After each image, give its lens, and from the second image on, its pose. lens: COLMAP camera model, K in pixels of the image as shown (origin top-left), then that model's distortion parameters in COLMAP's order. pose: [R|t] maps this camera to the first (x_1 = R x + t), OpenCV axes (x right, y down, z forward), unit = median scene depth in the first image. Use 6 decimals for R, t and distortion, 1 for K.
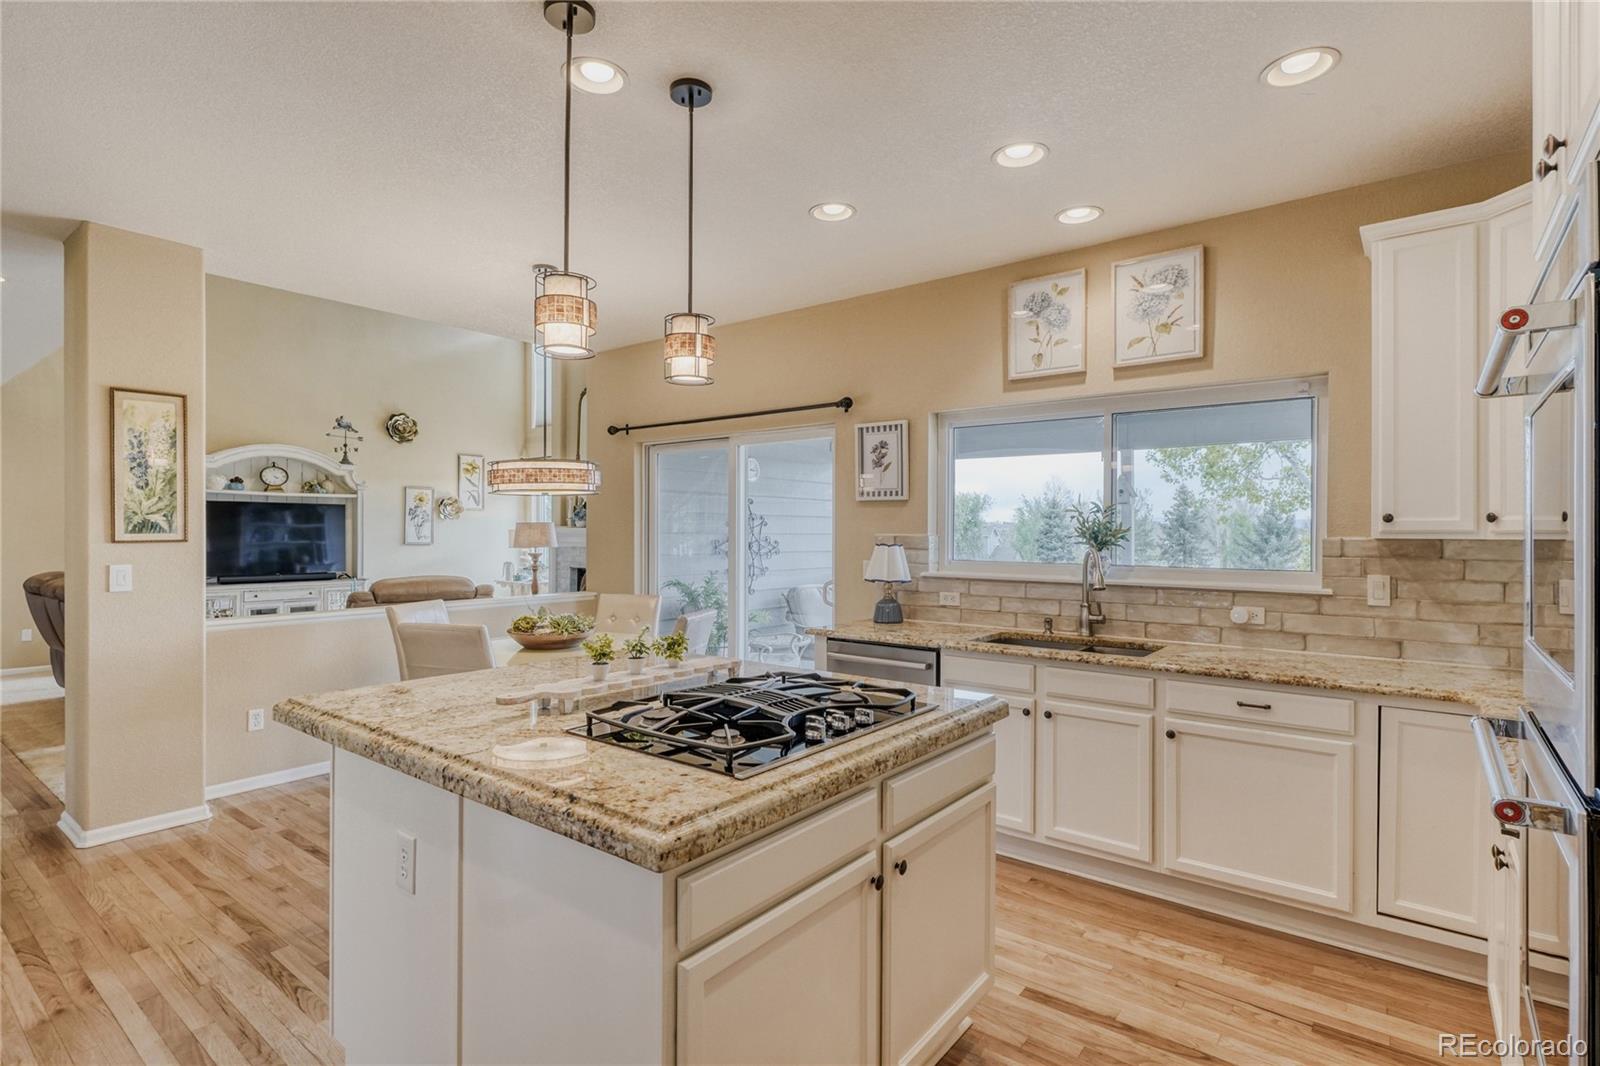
lens RADIAL K [[780.8, 0, 805.9], [0, 780.8, 535.4], [0, 0, 1]] dist [-0.003890, -0.000588]
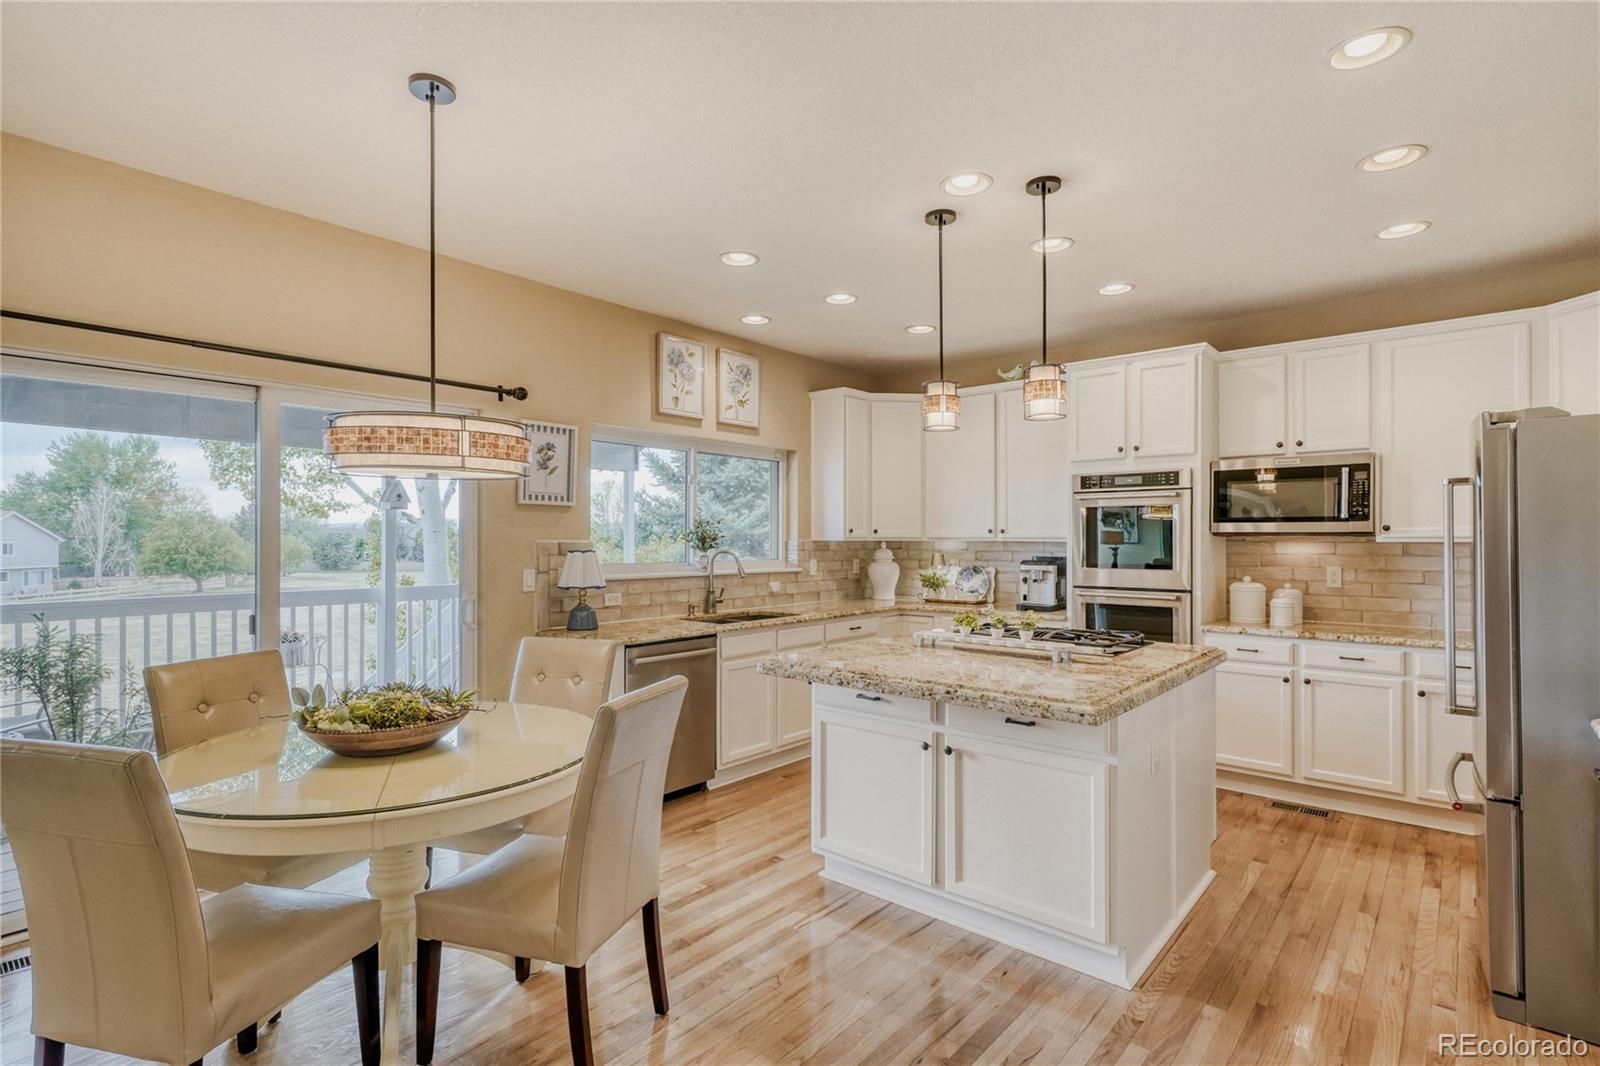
lens RADIAL K [[780.8, 0, 805.9], [0, 780.8, 535.4], [0, 0, 1]] dist [-0.003890, -0.000588]
pose [[0.035483, -0.001153, 0.999370, -0.930643], [0.003429, 0.999994, 0.001032, -0.008593], [-0.999364, 0.003391, 0.035487, 0.723840]]
